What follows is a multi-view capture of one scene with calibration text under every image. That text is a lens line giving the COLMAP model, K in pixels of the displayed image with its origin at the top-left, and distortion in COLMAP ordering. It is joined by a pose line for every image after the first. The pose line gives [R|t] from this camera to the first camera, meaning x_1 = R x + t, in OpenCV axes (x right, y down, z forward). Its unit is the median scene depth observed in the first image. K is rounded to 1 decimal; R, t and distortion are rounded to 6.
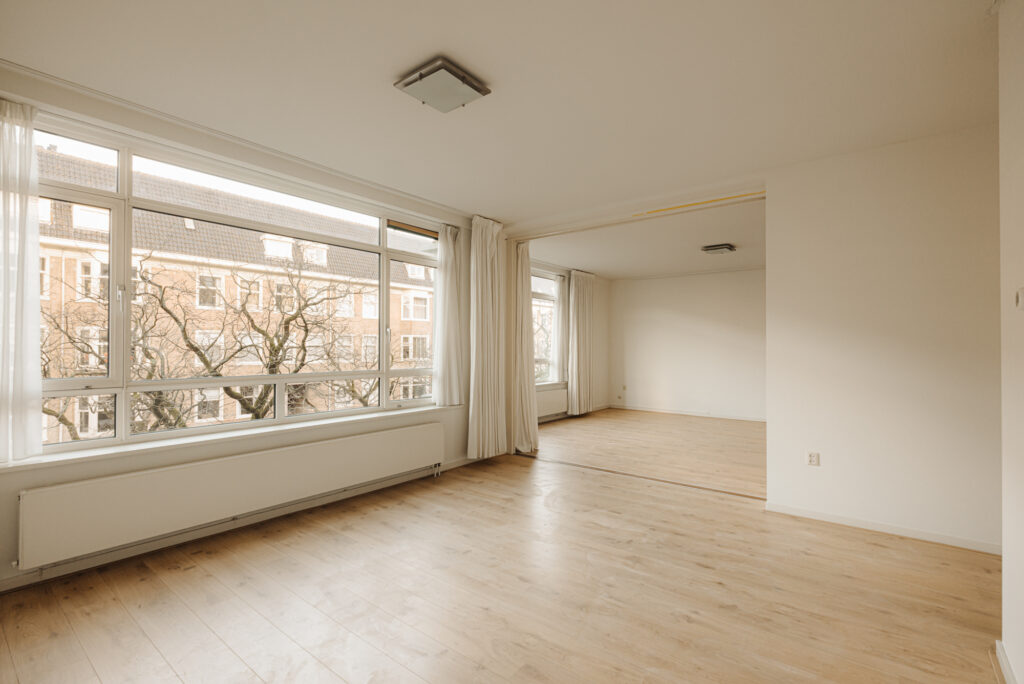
lens RADIAL K [[469.1, 0, 511.6], [0, 469.1, 343.5], [0, 0, 1]] dist [-0.003509, 0.001391]
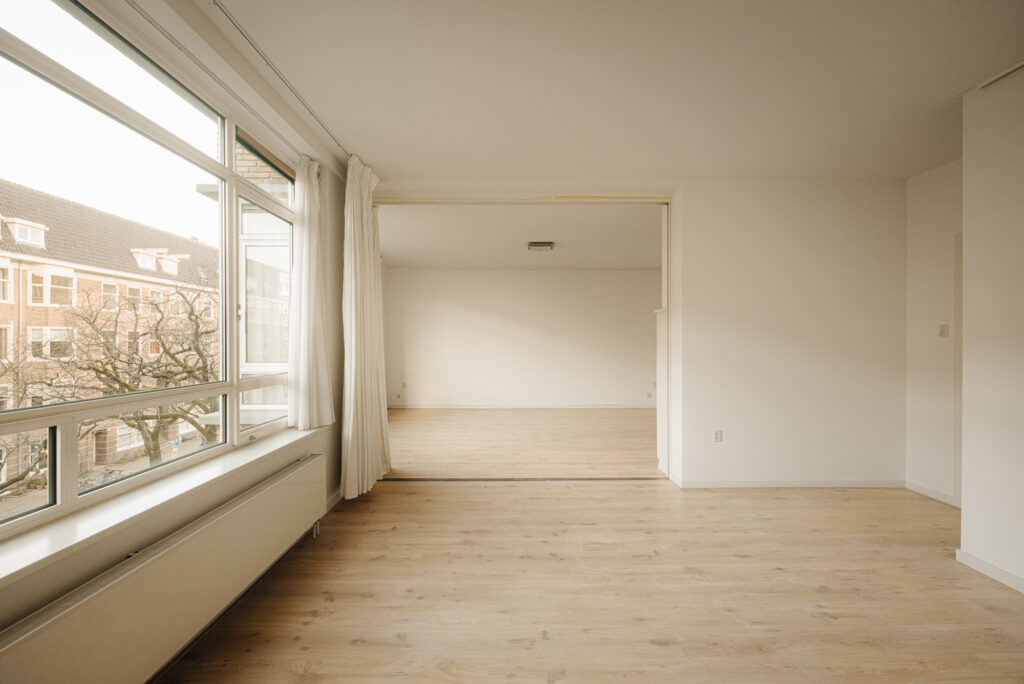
lens RADIAL K [[469.1, 0, 521.8], [0, 469.1, 343.2], [0, 0, 1]] dist [-0.003509, 0.001391]
pose [[0.777417, -0.007638, 0.628939, -0.421692], [-0.000294, 0.999922, 0.012507, 0.001191], [-0.628985, -0.009908, 0.777354, 0.367173]]
